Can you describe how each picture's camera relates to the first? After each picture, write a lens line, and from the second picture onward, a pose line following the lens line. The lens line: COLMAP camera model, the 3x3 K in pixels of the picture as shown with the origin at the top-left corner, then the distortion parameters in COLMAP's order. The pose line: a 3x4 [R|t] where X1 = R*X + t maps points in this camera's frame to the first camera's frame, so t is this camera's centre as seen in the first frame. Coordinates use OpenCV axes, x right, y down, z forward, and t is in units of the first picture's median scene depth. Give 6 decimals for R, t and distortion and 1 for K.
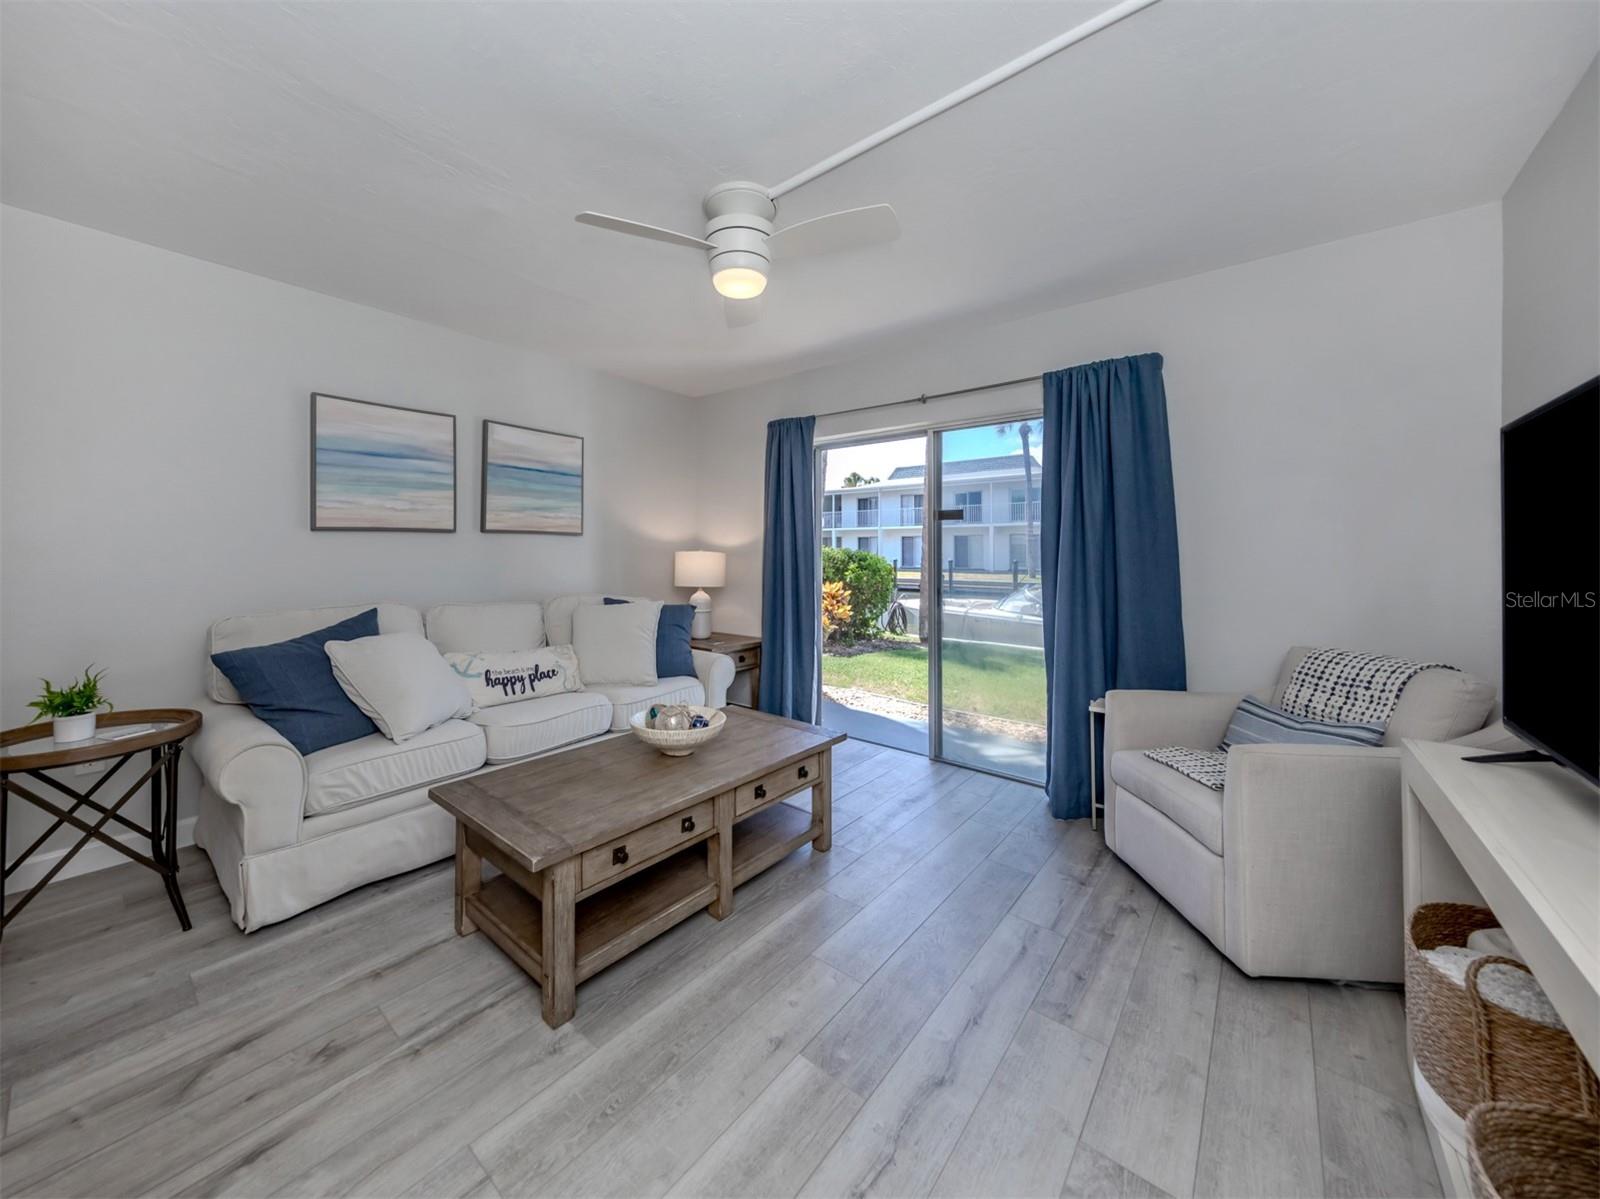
lens RADIAL K [[614.4, 0, 791.5], [0, 614.4, 610.4], [0, 0, 1]] dist [0.002078, 0.000067]
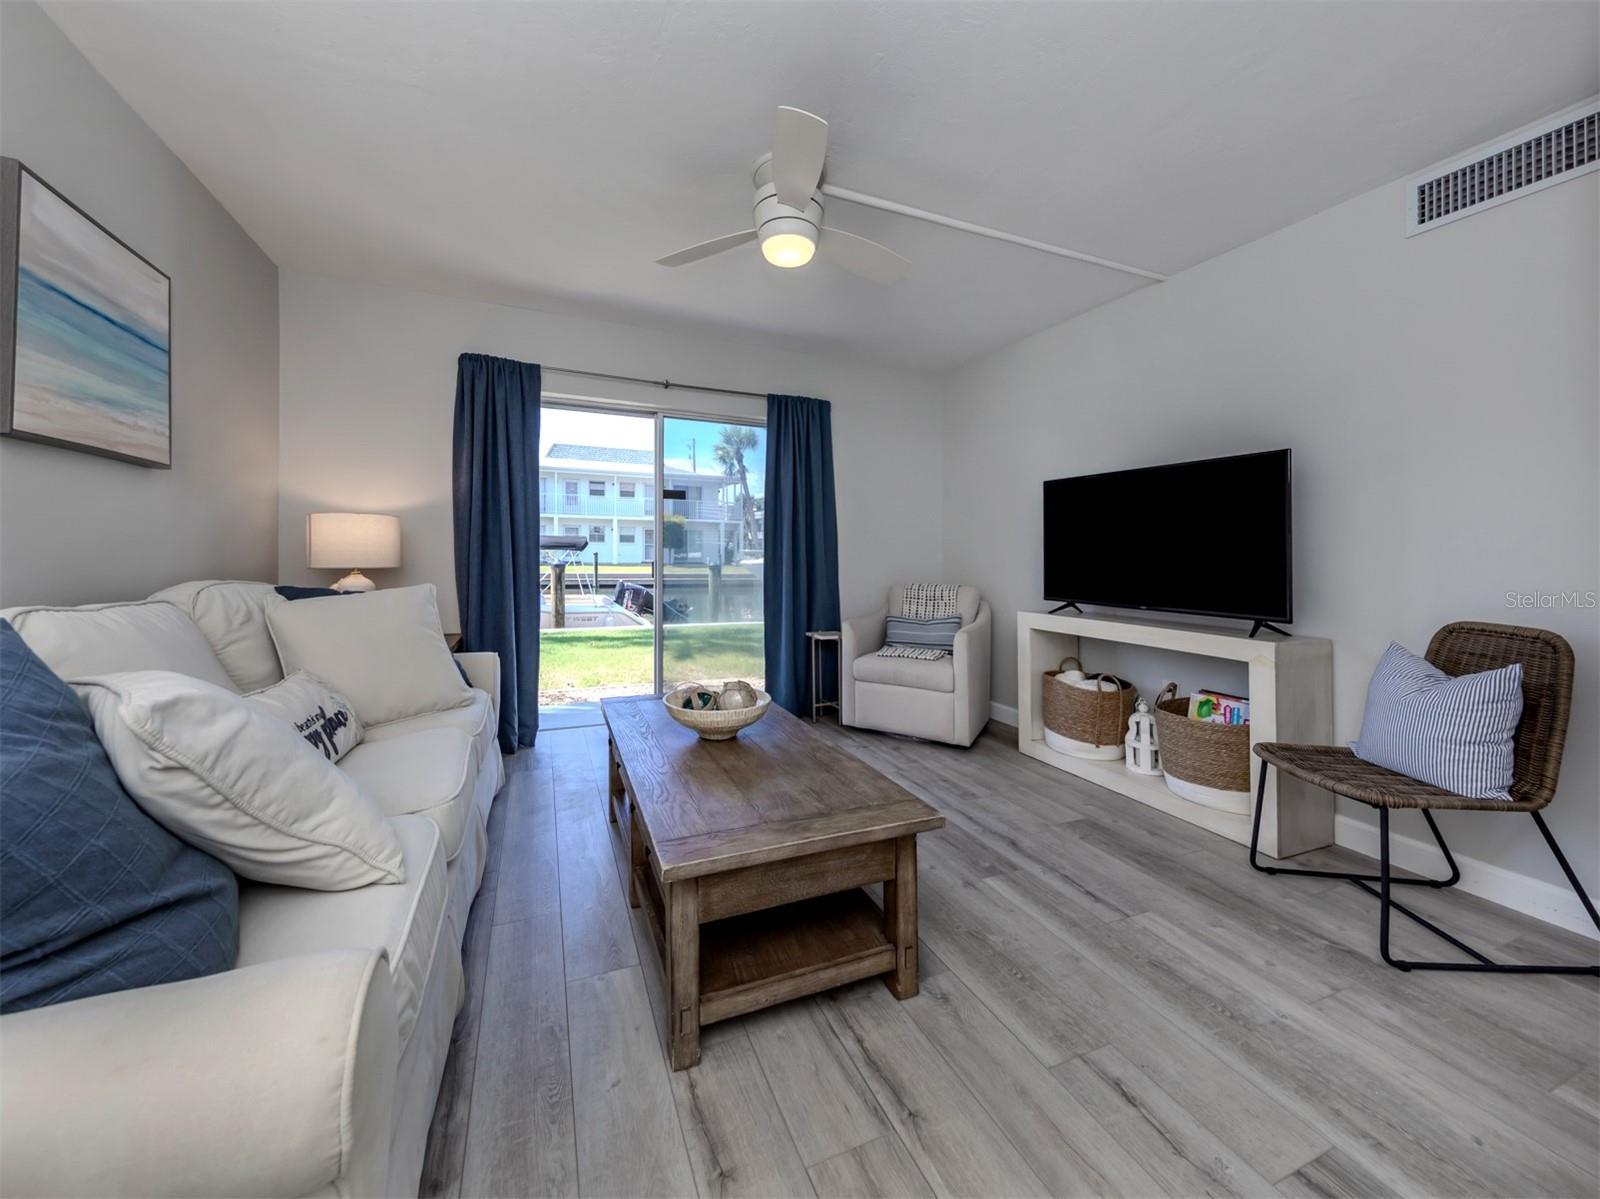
lens RADIAL K [[566.5, 0, 800.0], [0, 566.5, 599.5], [0, 0, 1]] dist [0.010390, 0.000028]
pose [[0.454430, -0.076701, 0.887474, -0.688837], [0.071256, 0.996223, 0.049613, -0.000242], [-0.887928, 0.040693, 0.458179, 0.408235]]
